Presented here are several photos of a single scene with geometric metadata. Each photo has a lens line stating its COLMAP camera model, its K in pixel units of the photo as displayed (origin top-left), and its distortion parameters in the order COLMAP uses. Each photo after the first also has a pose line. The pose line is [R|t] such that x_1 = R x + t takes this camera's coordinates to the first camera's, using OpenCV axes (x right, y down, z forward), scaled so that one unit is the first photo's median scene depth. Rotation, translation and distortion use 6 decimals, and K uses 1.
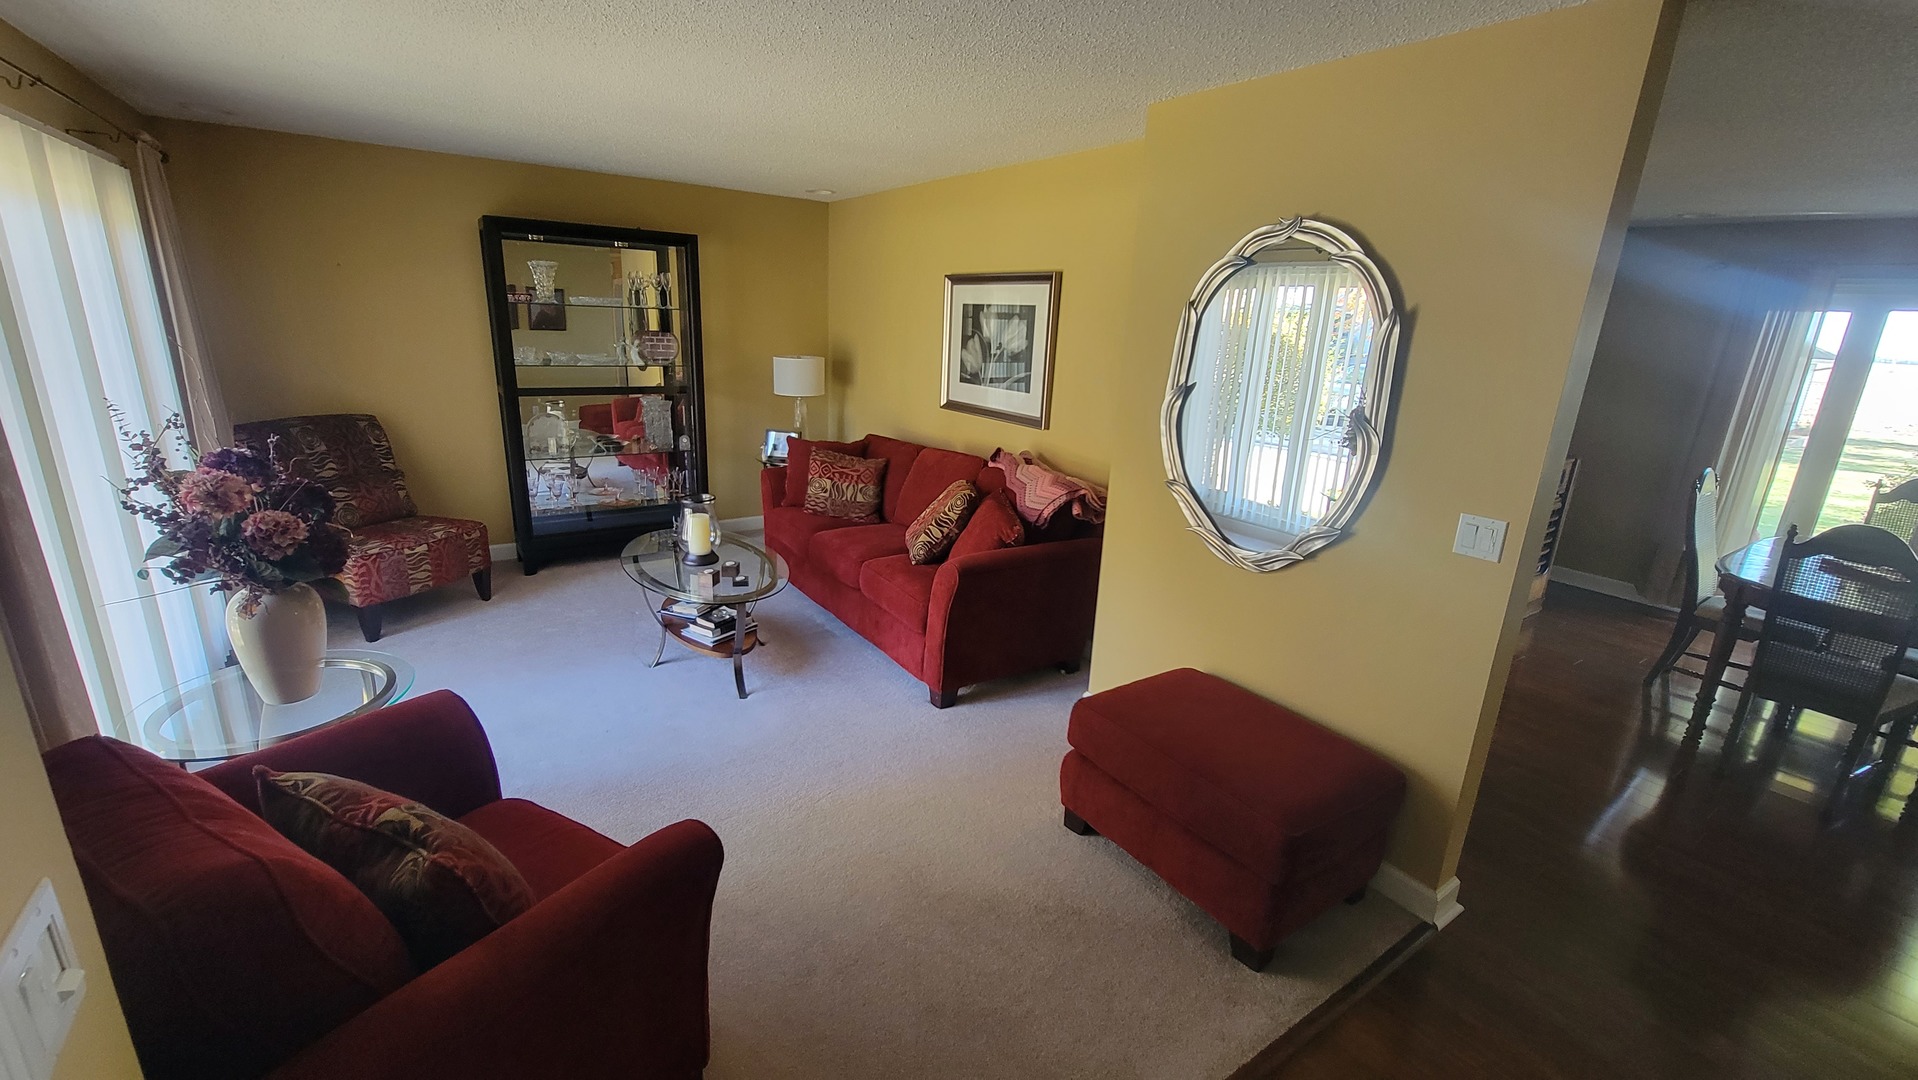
lens RADIAL K [[785.3, 0, 955.1], [0, 785.3, 542.2], [0, 0, 1]] dist [0.003332, -0.000411]
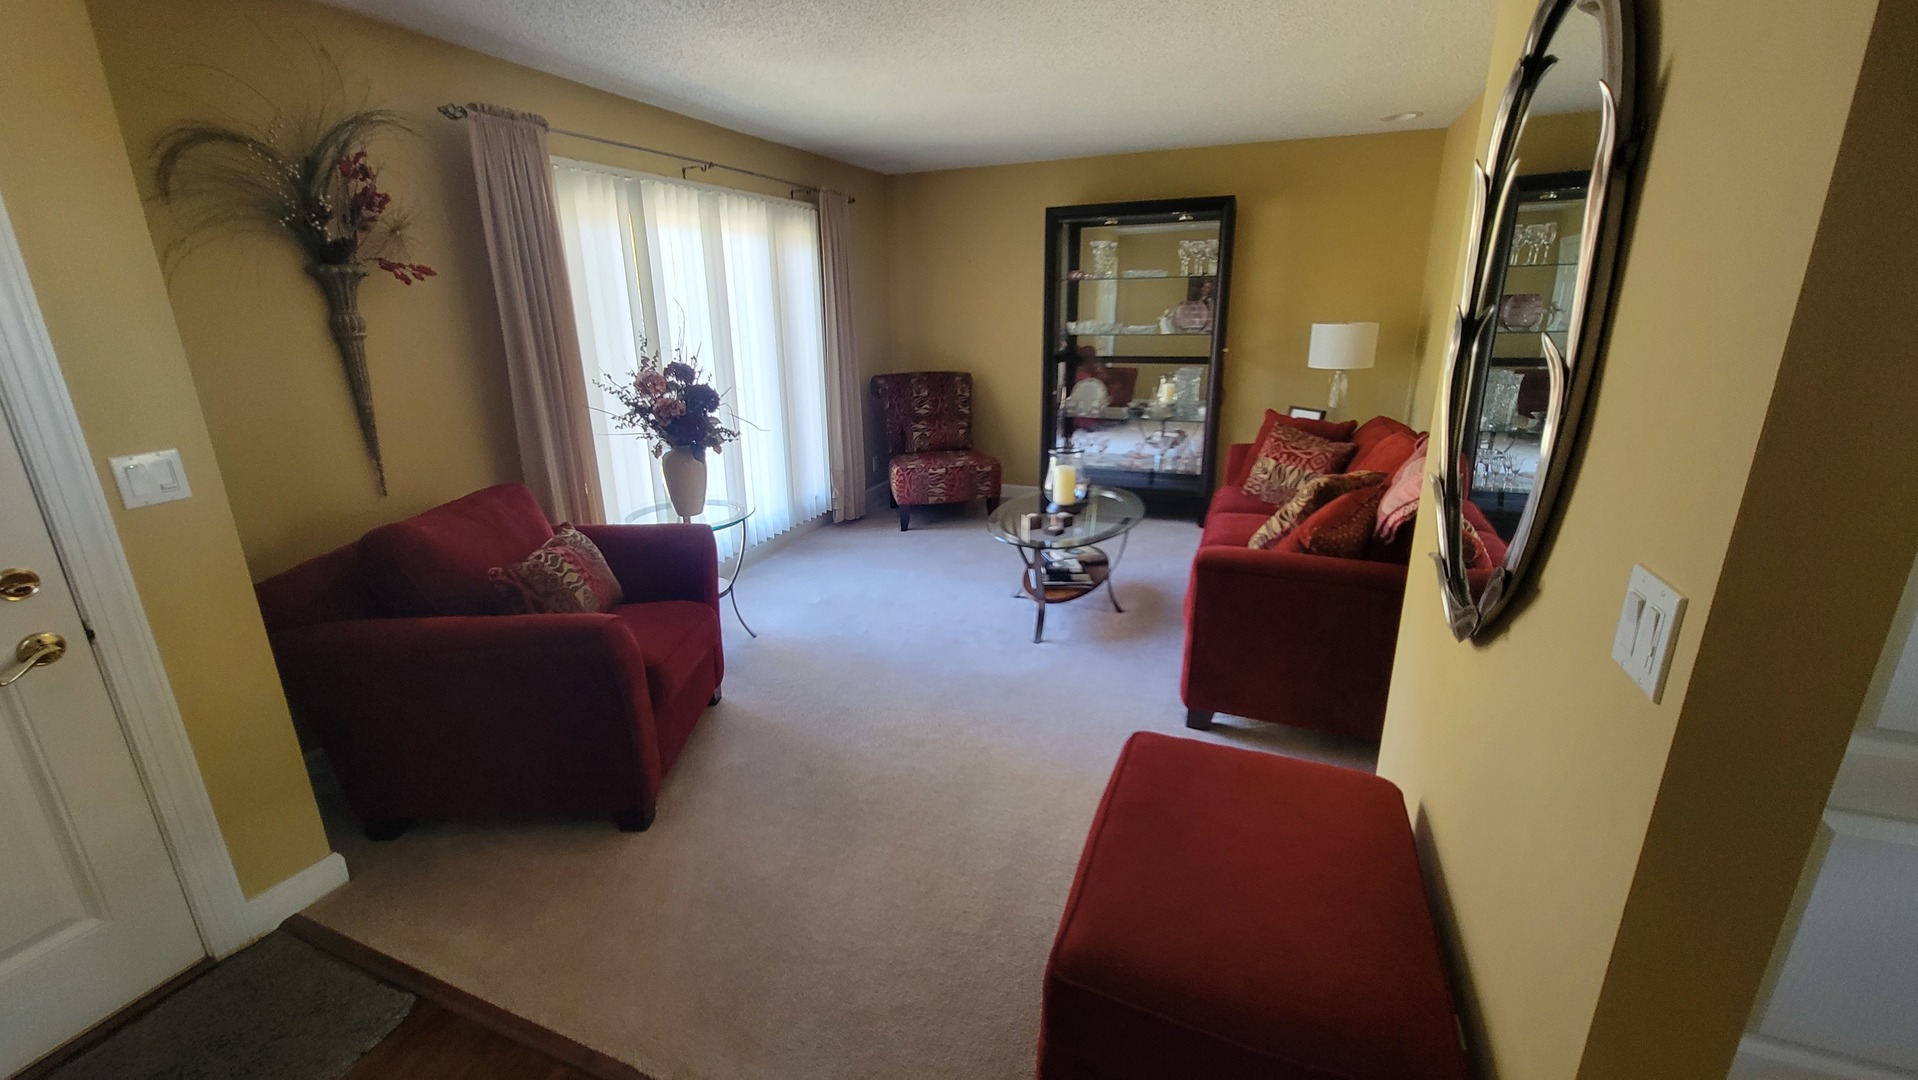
lens RADIAL K [[785.3, 0, 954.9], [0, 785.3, 546.6], [0, 0, 1]] dist [0.003332, -0.000411]
pose [[0.543459, 0.197581, -0.815851, 0.397241], [-0.195038, 0.975028, 0.106210, -0.011070], [0.816463, 0.101402, 0.568424, 0.252143]]
